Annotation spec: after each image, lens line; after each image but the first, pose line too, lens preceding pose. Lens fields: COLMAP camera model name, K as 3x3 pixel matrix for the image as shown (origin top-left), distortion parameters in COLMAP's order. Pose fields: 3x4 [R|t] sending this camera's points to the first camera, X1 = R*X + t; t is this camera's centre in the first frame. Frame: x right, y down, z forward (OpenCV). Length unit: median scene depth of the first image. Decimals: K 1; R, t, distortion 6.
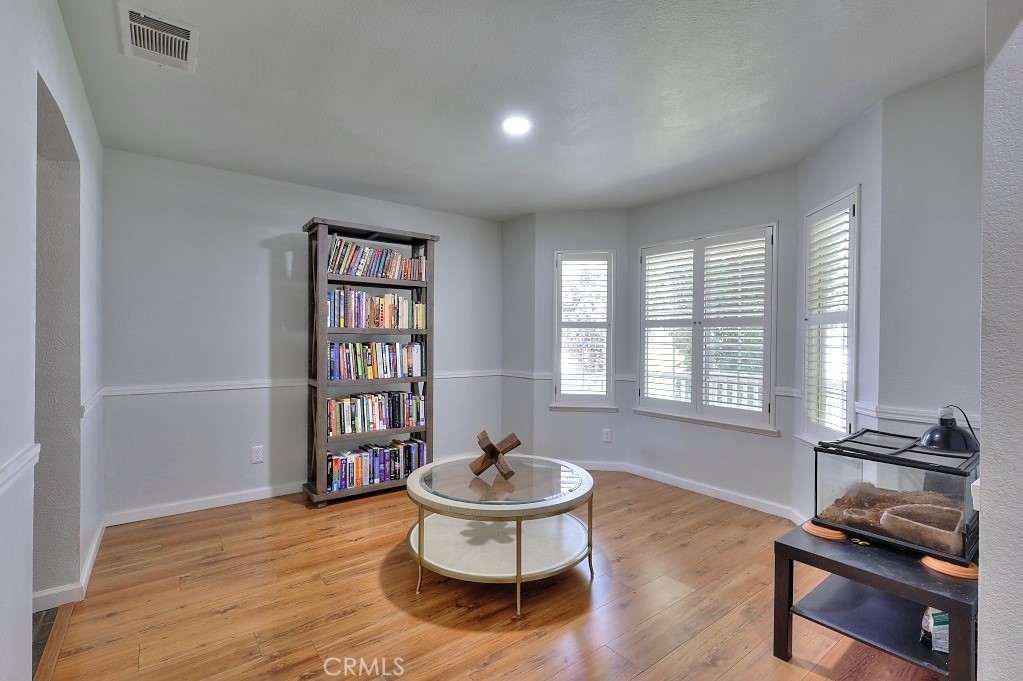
lens RADIAL K [[458.8, 0, 513.6], [0, 458.8, 340.0], [0, 0, 1]] dist [-0.003082, 0.000203]
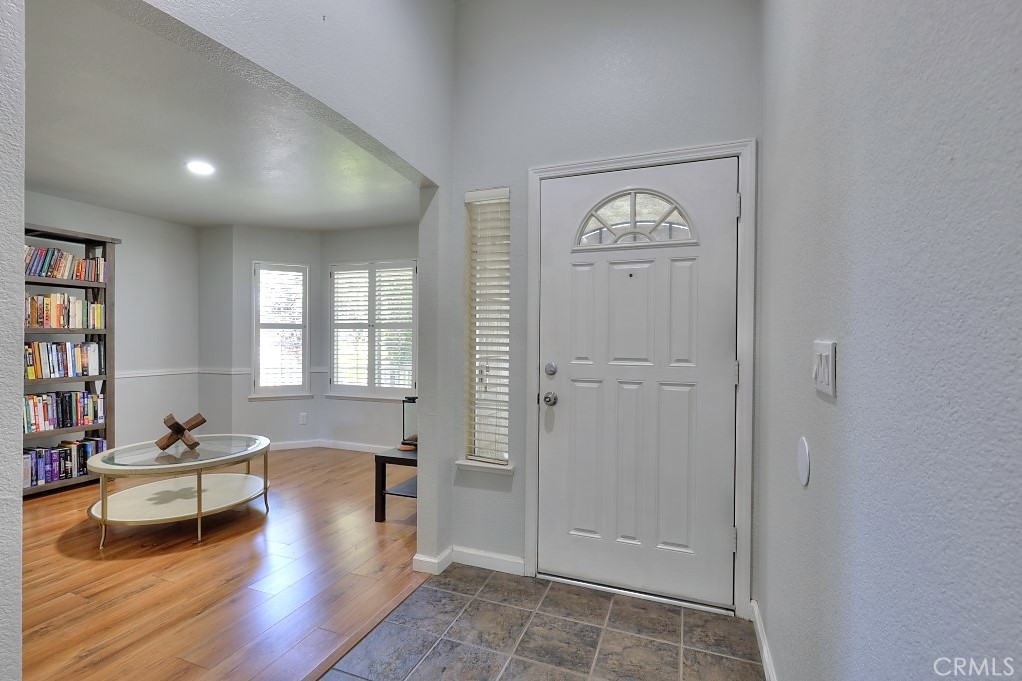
lens RADIAL K [[458.3, 0, 512.0], [0, 458.3, 341.1], [0, 0, 1]] dist [-0.003082, 0.000203]
pose [[0.853863, -0.005667, 0.520467, 0.056540], [0.003564, 0.999981, 0.005041, 0.001583], [-0.520486, -0.002449, 0.853867, -0.363760]]
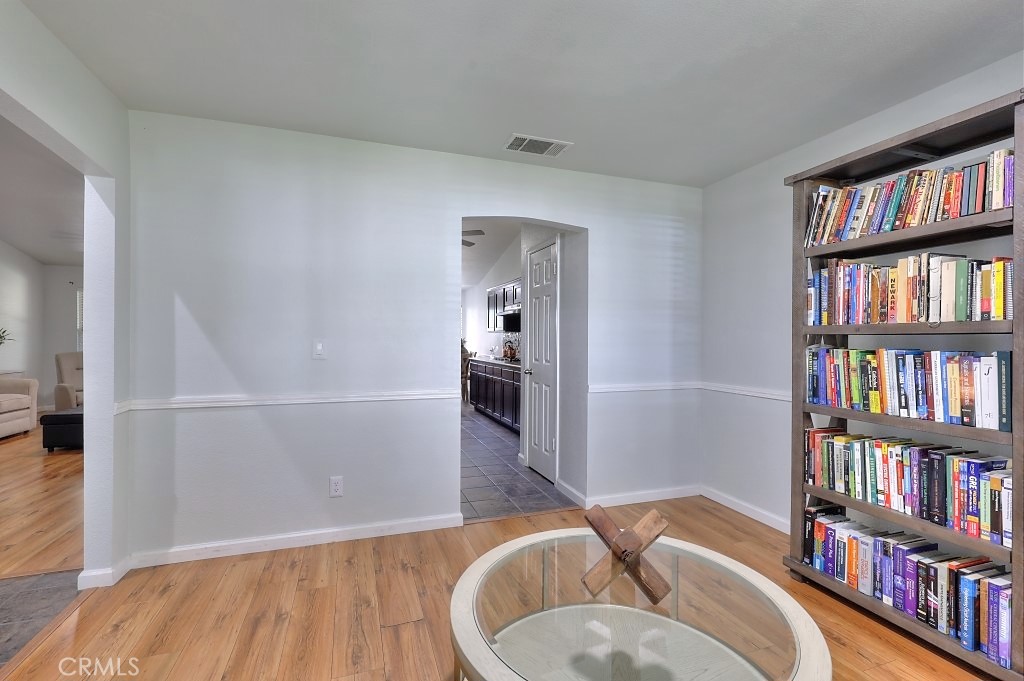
lens RADIAL K [[459.2, 0, 513.2], [0, 459.2, 338.8], [0, 0, 1]] dist [-0.003082, 0.000203]
pose [[-0.314519, -0.009723, -0.949201, 0.364491], [-0.009520, 0.999930, -0.007088, 0.000624], [0.949204, 0.006807, -0.314589, 0.733219]]
